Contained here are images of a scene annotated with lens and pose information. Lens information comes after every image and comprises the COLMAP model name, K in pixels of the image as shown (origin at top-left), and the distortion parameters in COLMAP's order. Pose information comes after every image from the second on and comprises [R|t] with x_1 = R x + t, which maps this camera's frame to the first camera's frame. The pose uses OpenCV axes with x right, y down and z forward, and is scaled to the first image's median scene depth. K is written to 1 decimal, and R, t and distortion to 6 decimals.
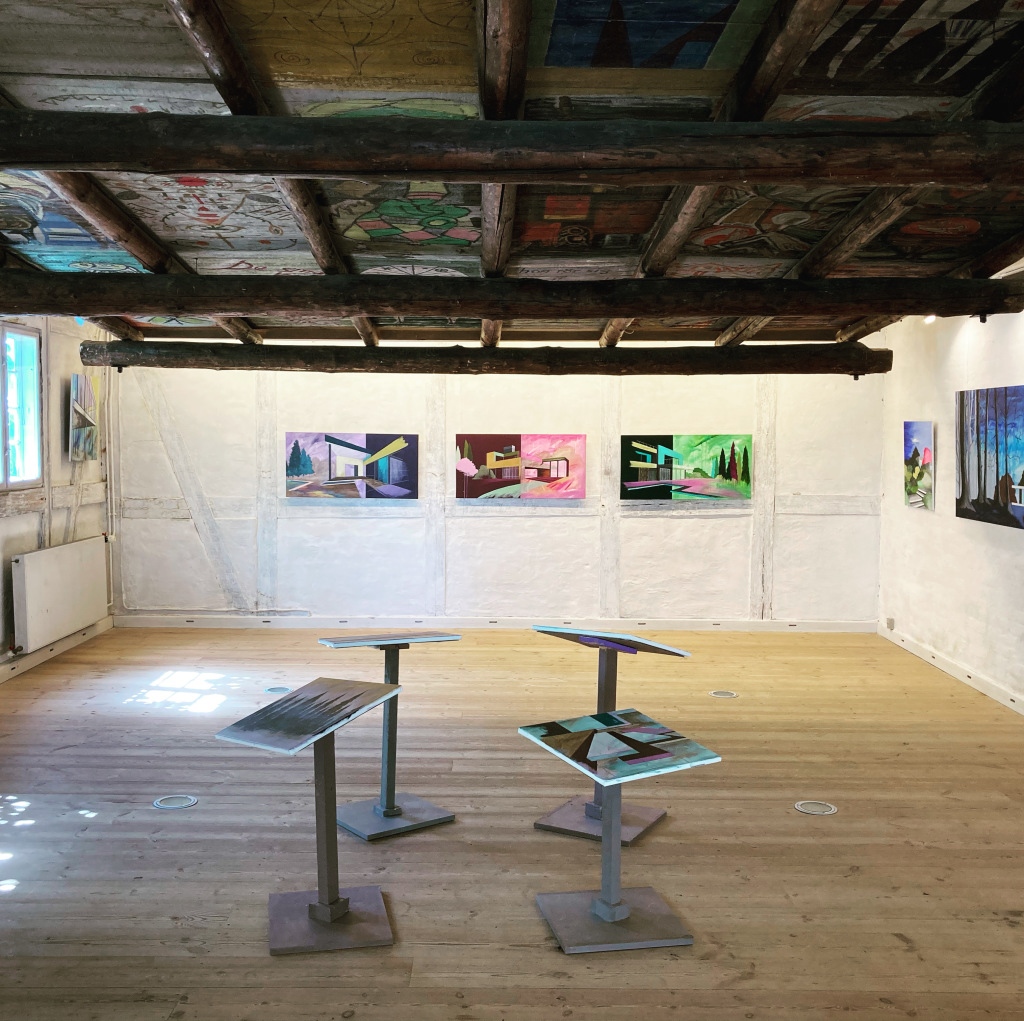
lens RADIAL K [[1110.9, 0, 513.4], [0, 1110.9, 489.9], [0, 0, 1]] dist [0.038563, 0.000000]
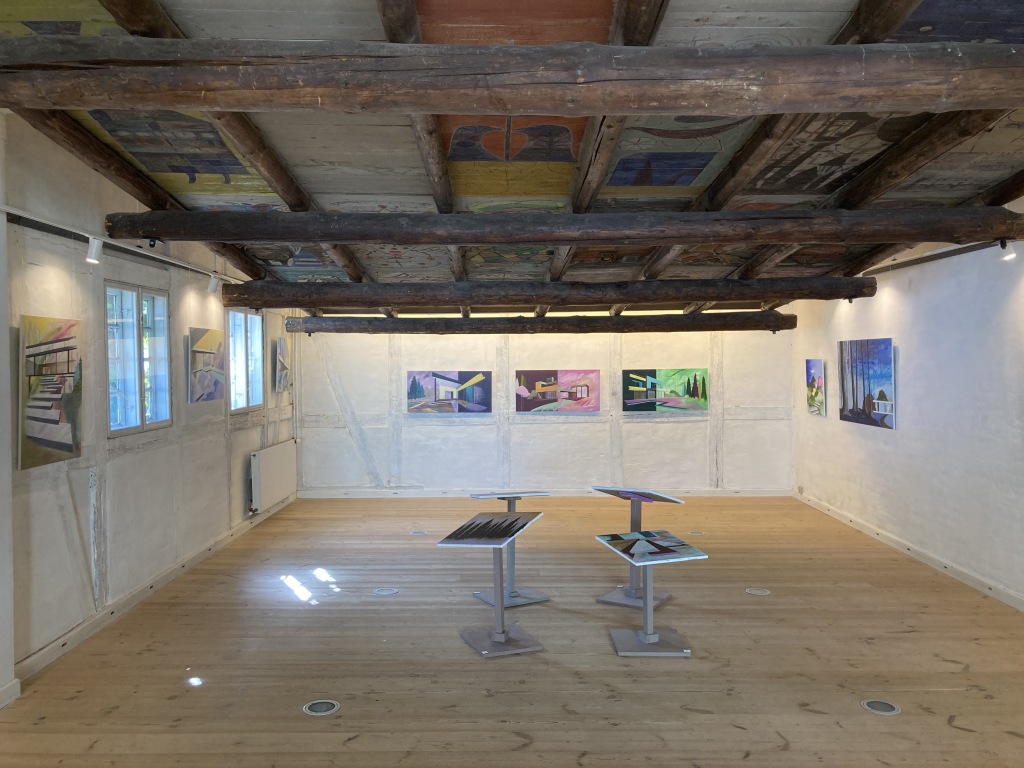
lens RADIAL K [[831.7, 0, 499.2], [0, 831.7, 371.9], [0, 0, 1]] dist [0.039123, -0.040605]
pose [[0.999708, -0.014424, -0.019382, -0.060020], [0.013697, 0.999216, -0.037139, -0.006306], [0.019903, 0.036863, 0.999122, -0.187314]]
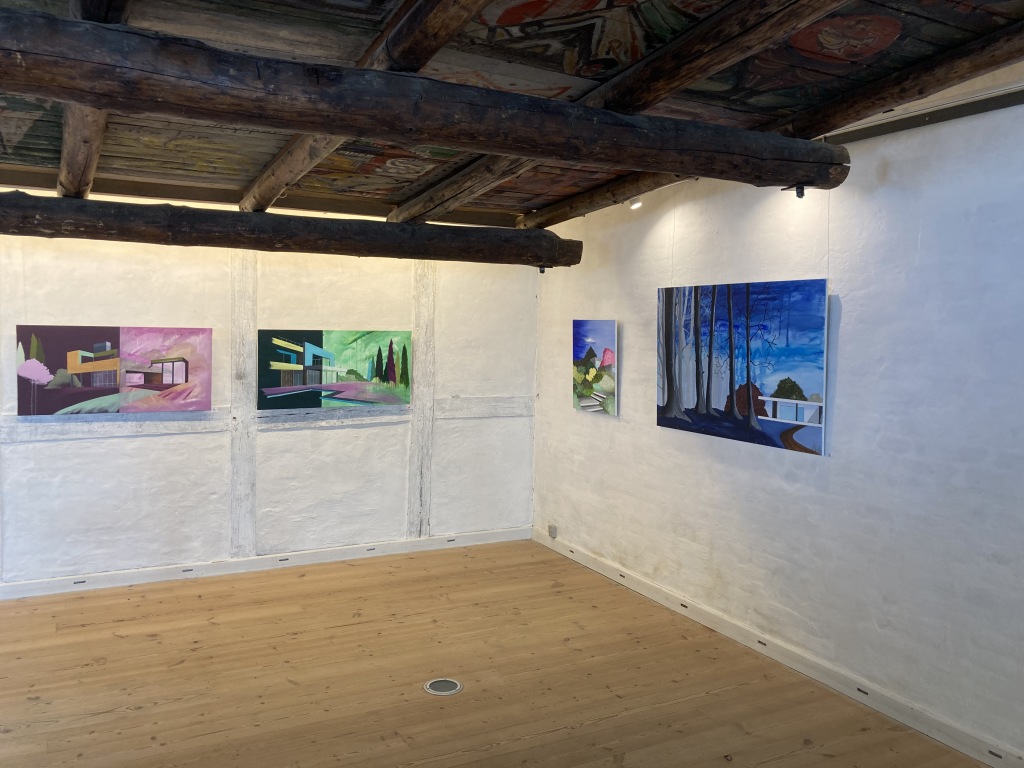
lens RADIAL K [[831.7, 0, 508.3], [0, 831.7, 370.5], [0, 0, 1]] dist [0.039123, -0.040605]
pose [[0.887918, -0.012662, 0.459828, -0.022908], [0.009242, 0.999910, 0.009688, -0.027628], [-0.459909, -0.004352, 0.887955, 0.436713]]
